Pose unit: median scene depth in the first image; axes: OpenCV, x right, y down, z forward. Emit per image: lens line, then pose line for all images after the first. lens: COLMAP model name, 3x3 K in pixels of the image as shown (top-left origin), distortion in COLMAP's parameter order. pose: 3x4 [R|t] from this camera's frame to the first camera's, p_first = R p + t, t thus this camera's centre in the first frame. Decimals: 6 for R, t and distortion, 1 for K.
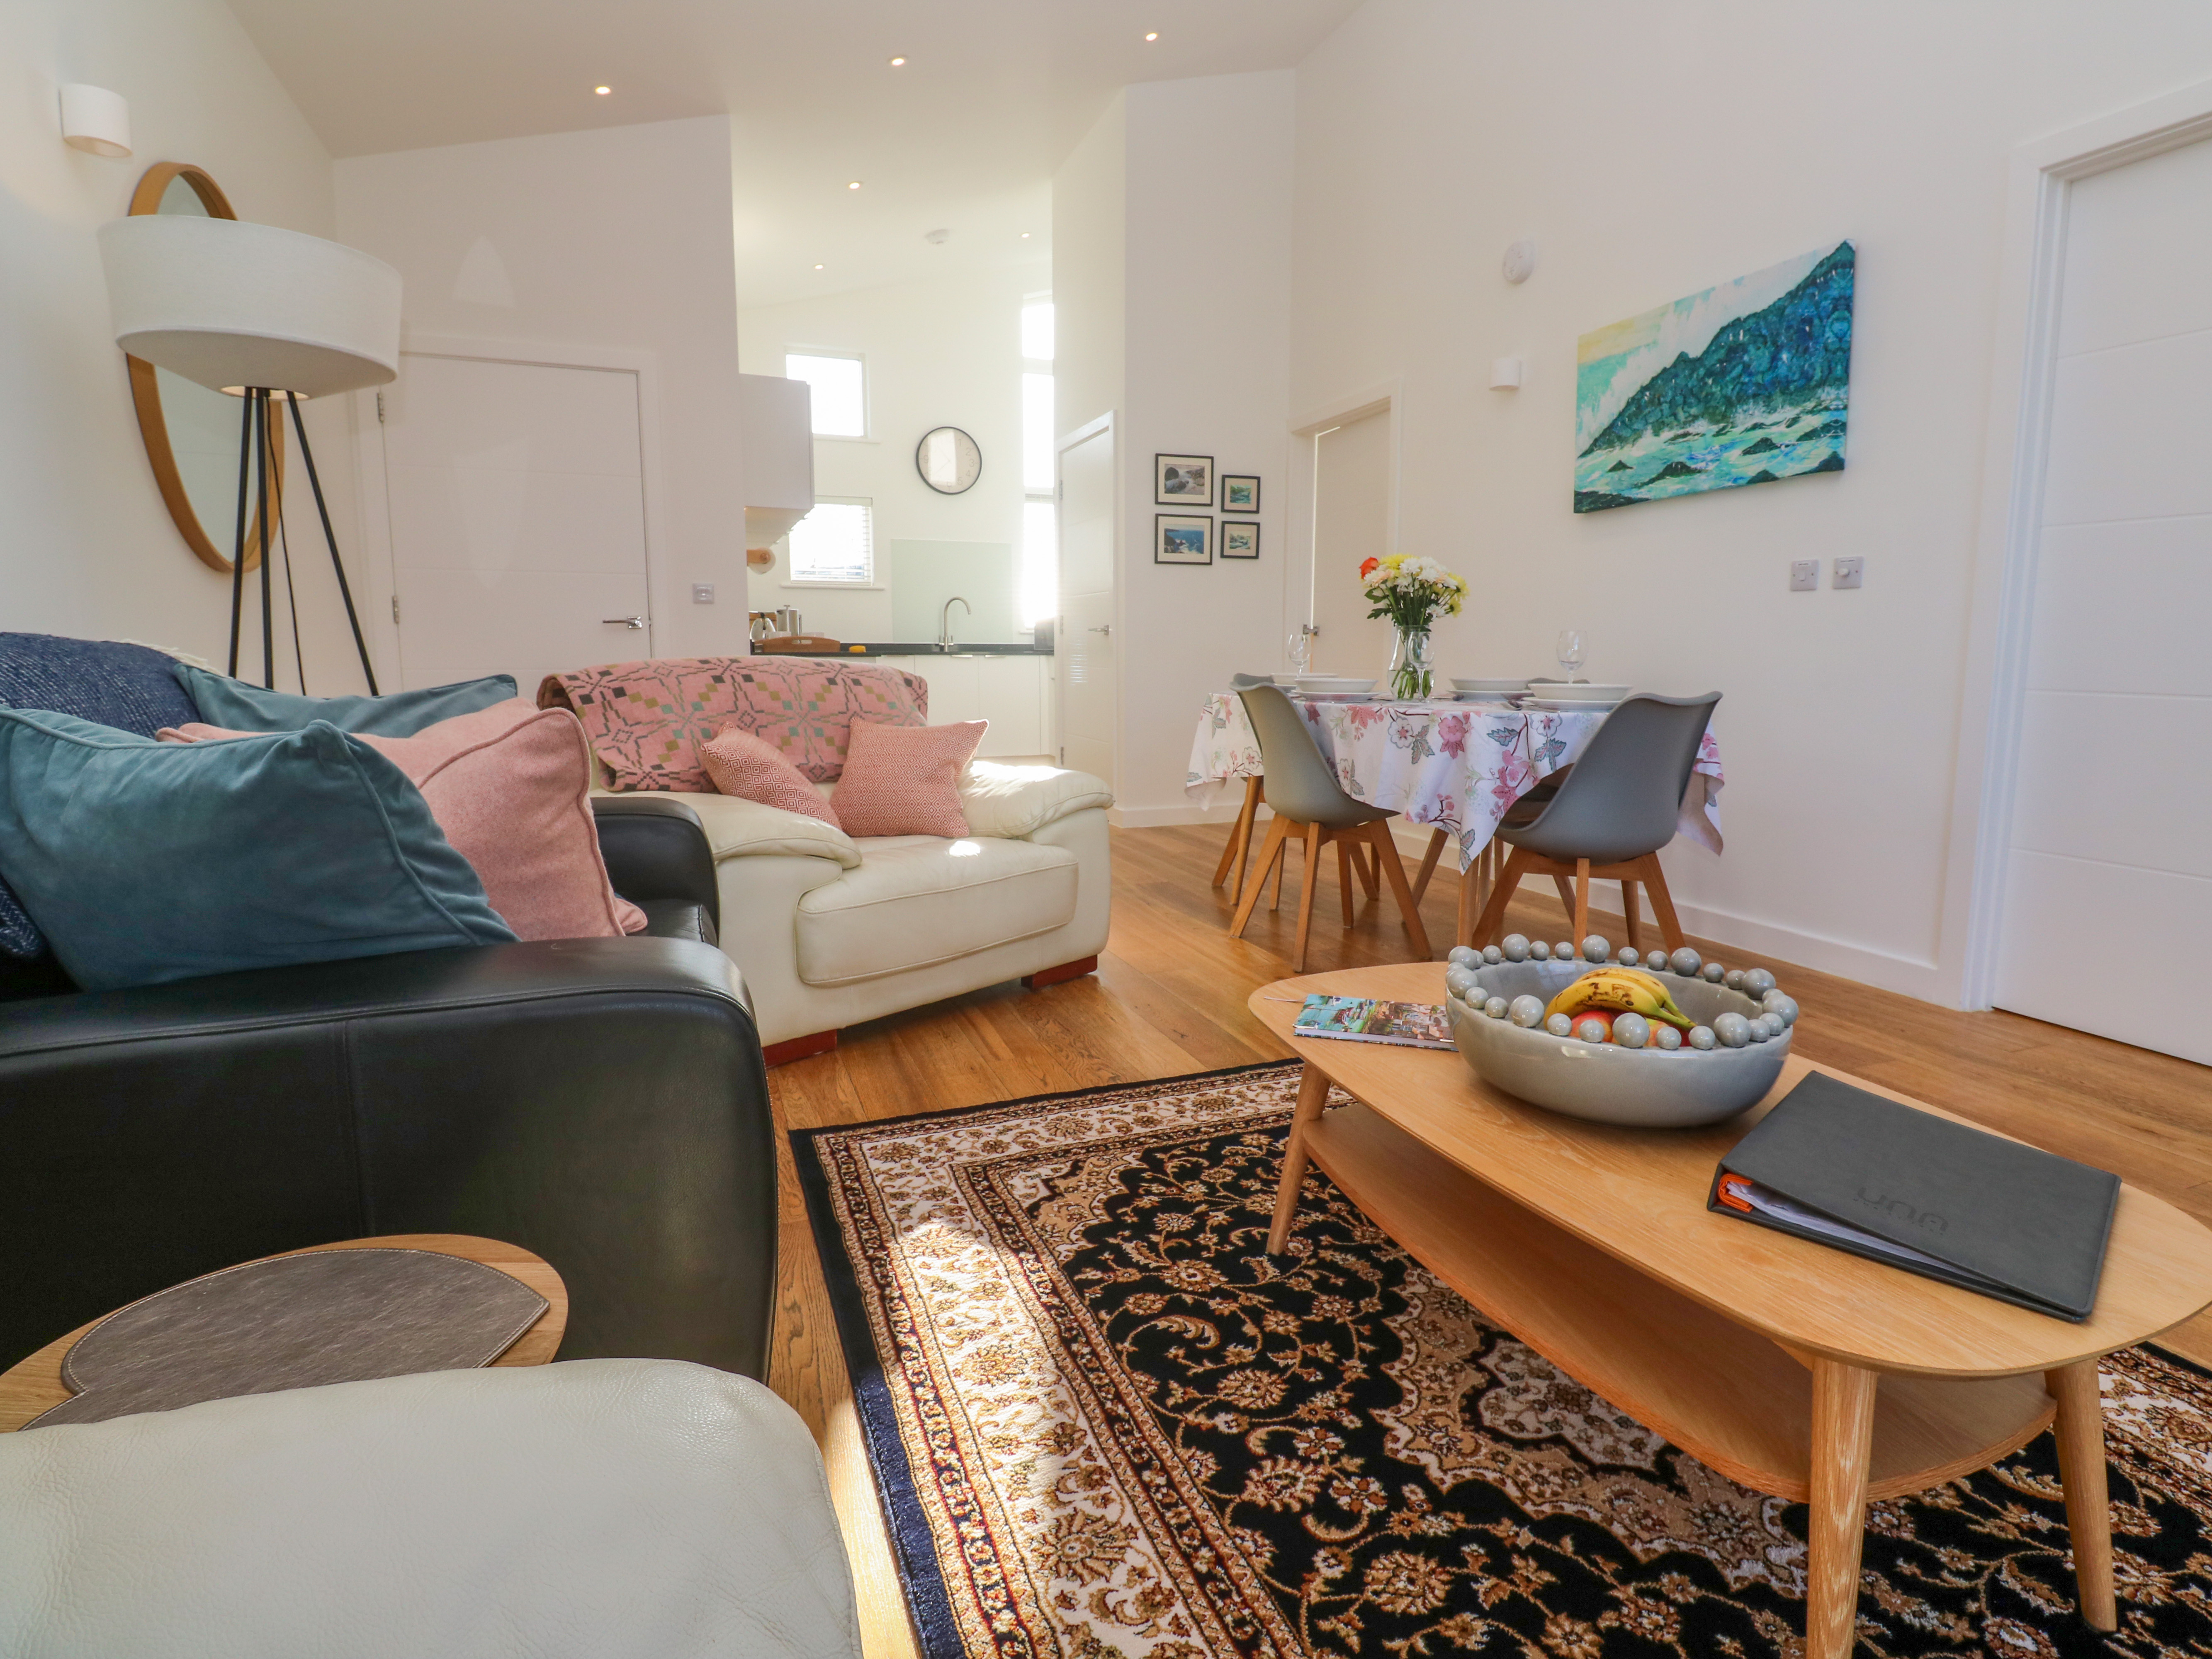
lens RADIAL K [[1168.2, 0, 1121.0], [0, 1168.2, 810.6], [0, 0, 1]] dist [-0.003344, -0.007651]
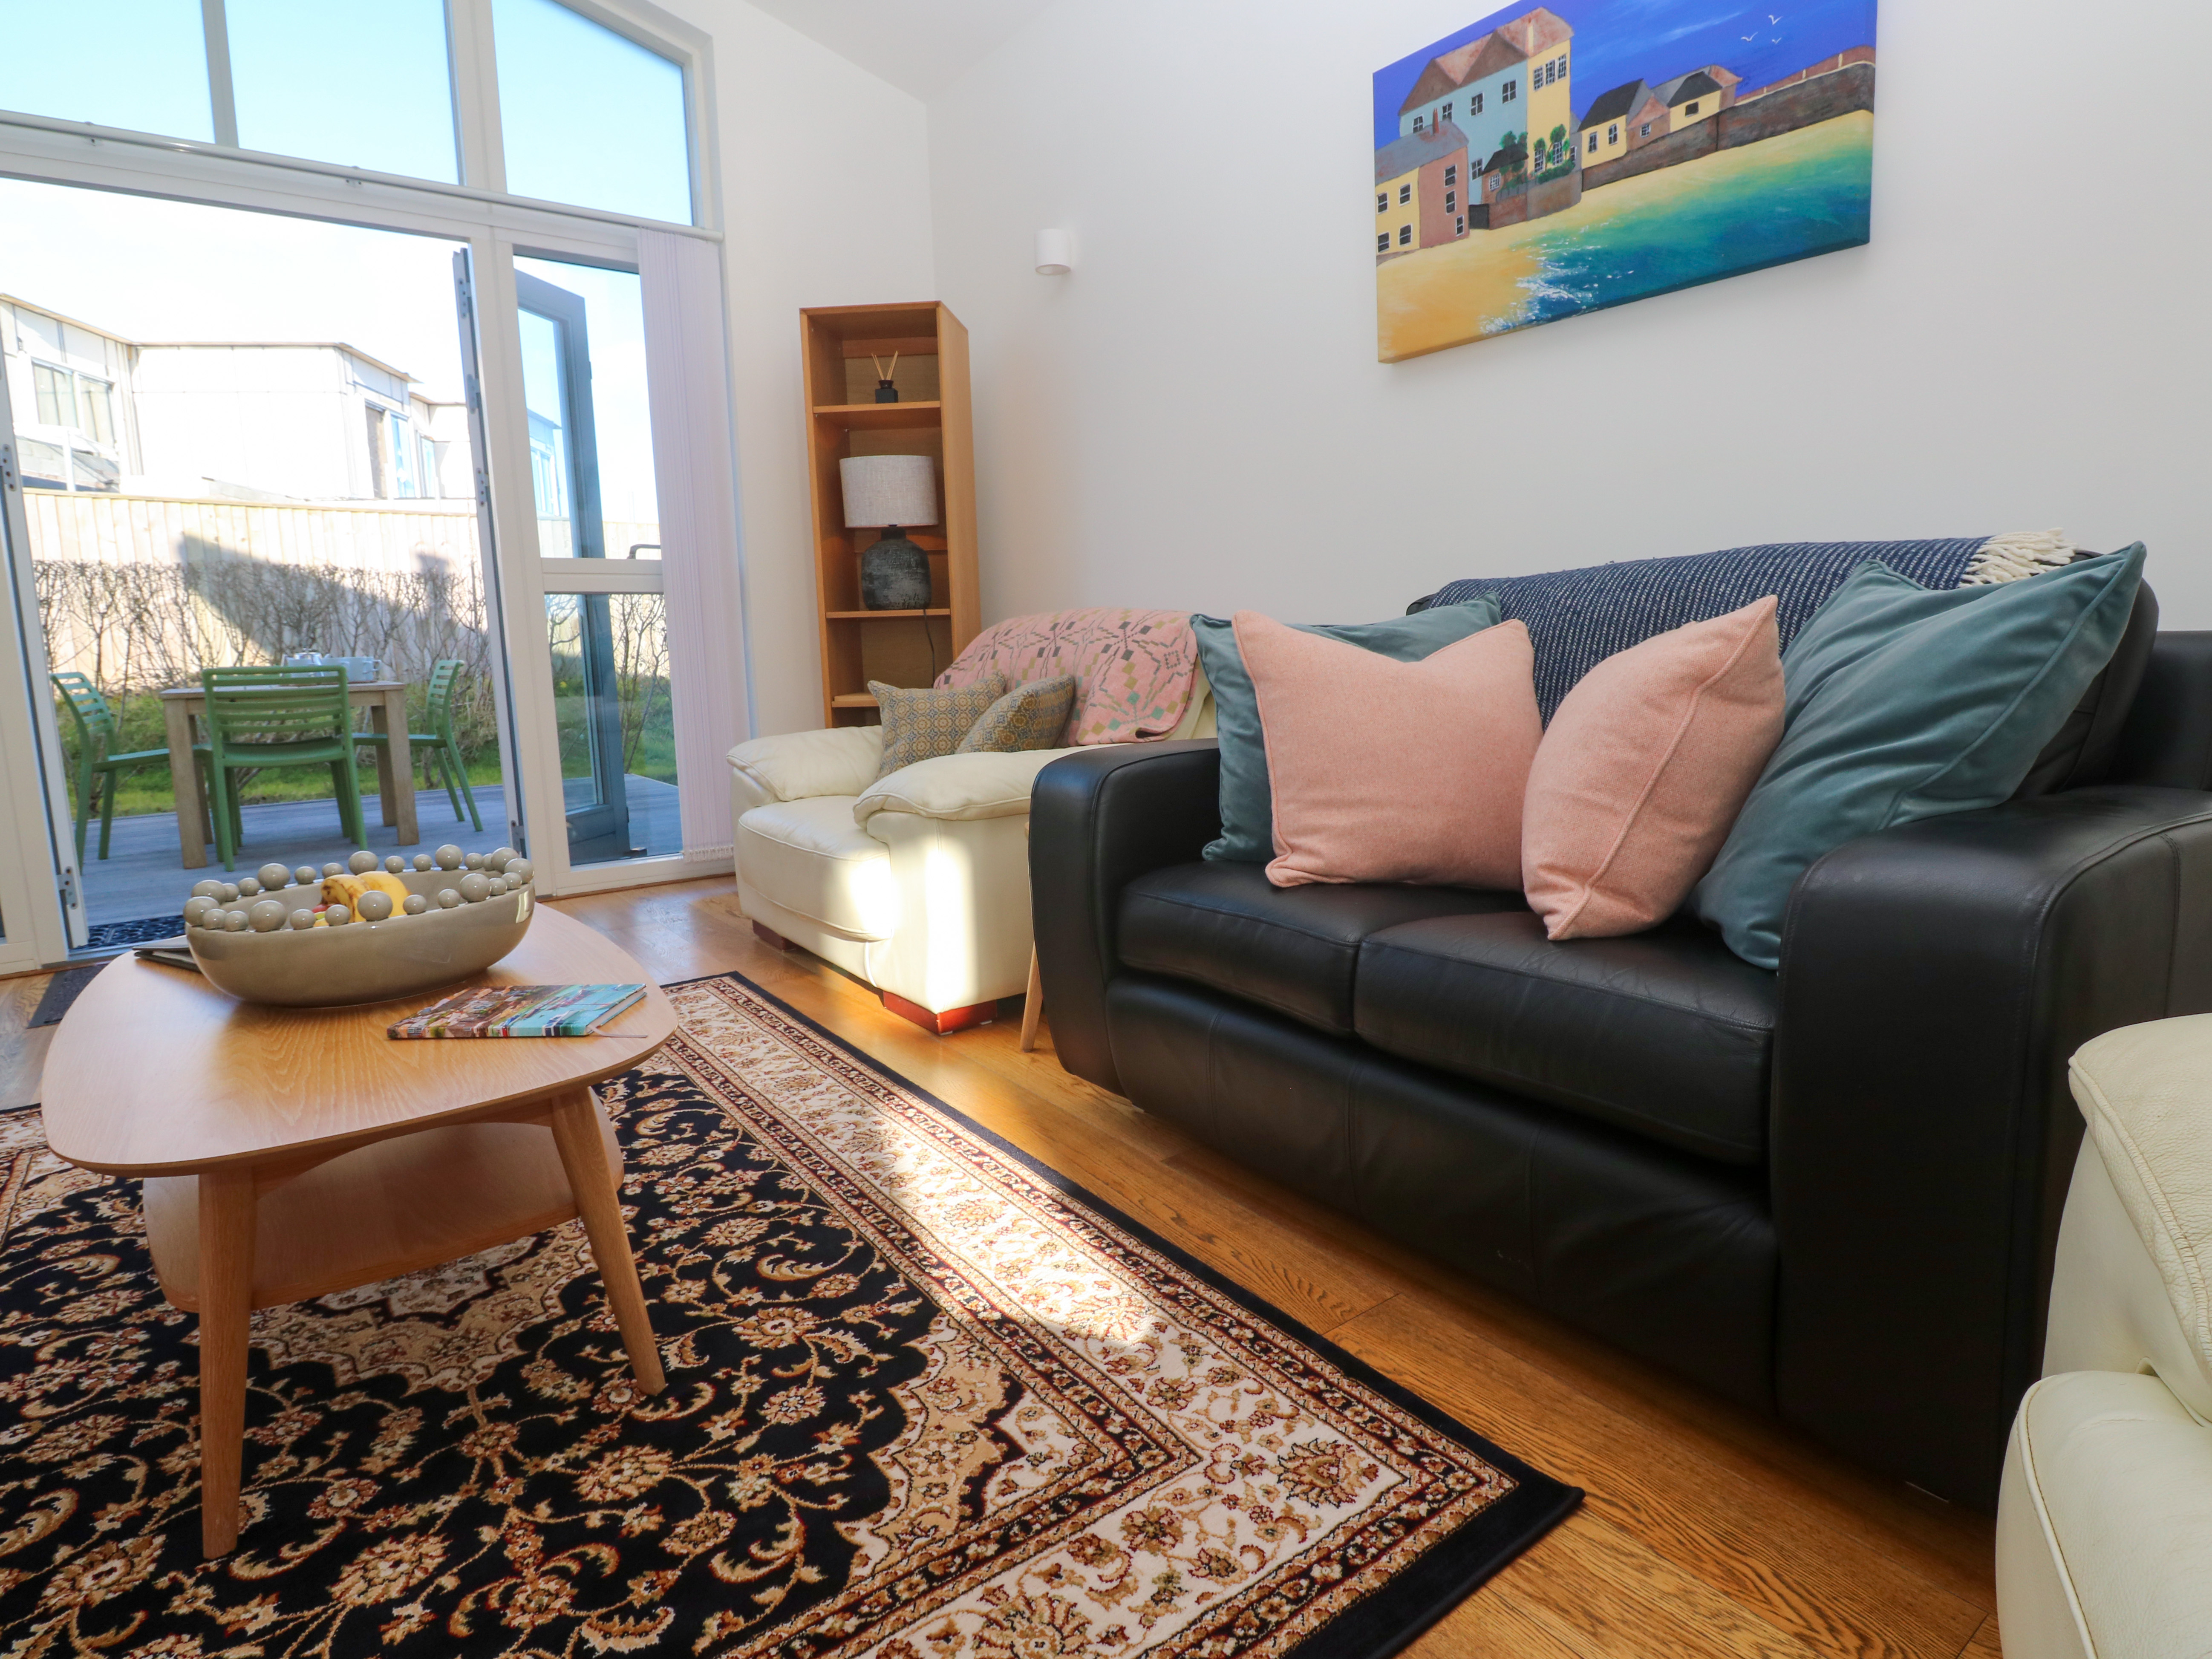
lens RADIAL K [[1168.2, 0, 1155.5], [0, 1168.2, 810.9], [0, 0, 1]] dist [-0.003344, -0.007651]
pose [[-0.955953, 0.061813, -0.286937, 0.017782], [-0.020505, 0.961122, 0.275363, -0.167232], [0.292802, 0.269118, -0.917520, 1.584008]]
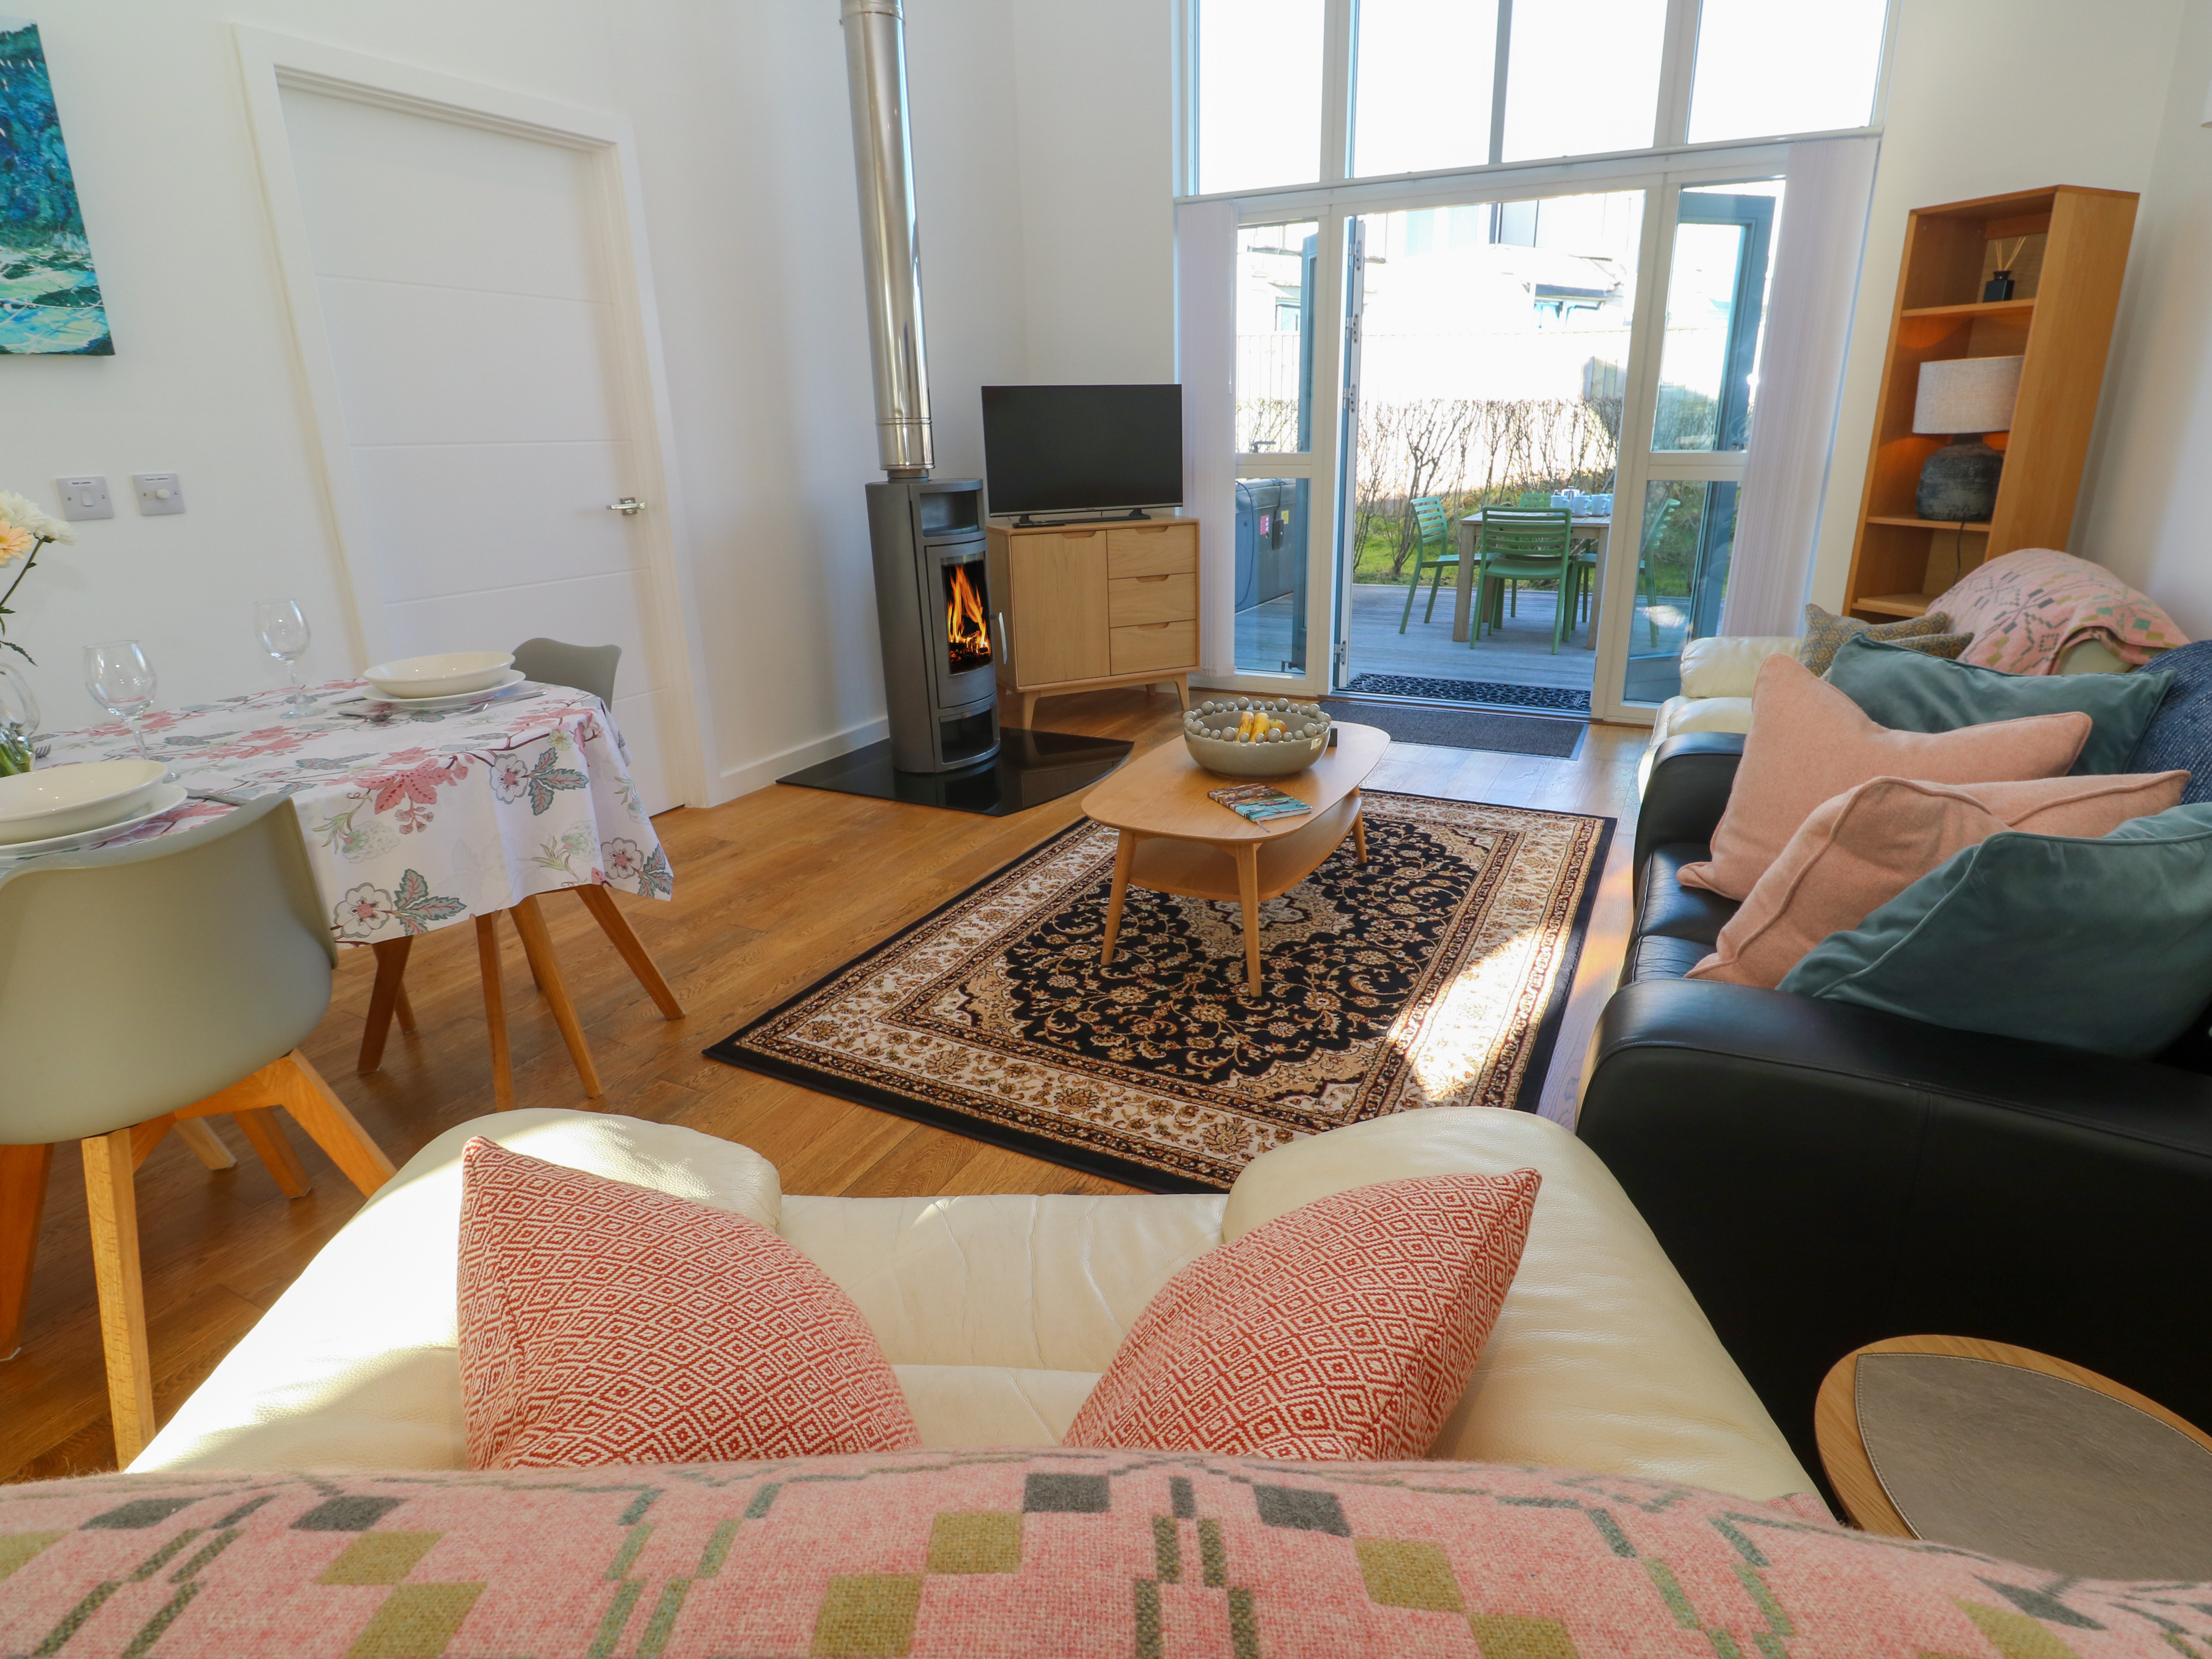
lens RADIAL K [[1168.2, 0, 1167.2], [0, 1168.2, 799.8], [0, 0, 1]] dist [-0.003344, -0.007651]
pose [[-0.698528, -0.217143, 0.681841, -0.719956], [0.104072, 0.911889, 0.397024, -0.435554], [-0.707975, 0.348293, -0.614381, 1.824361]]
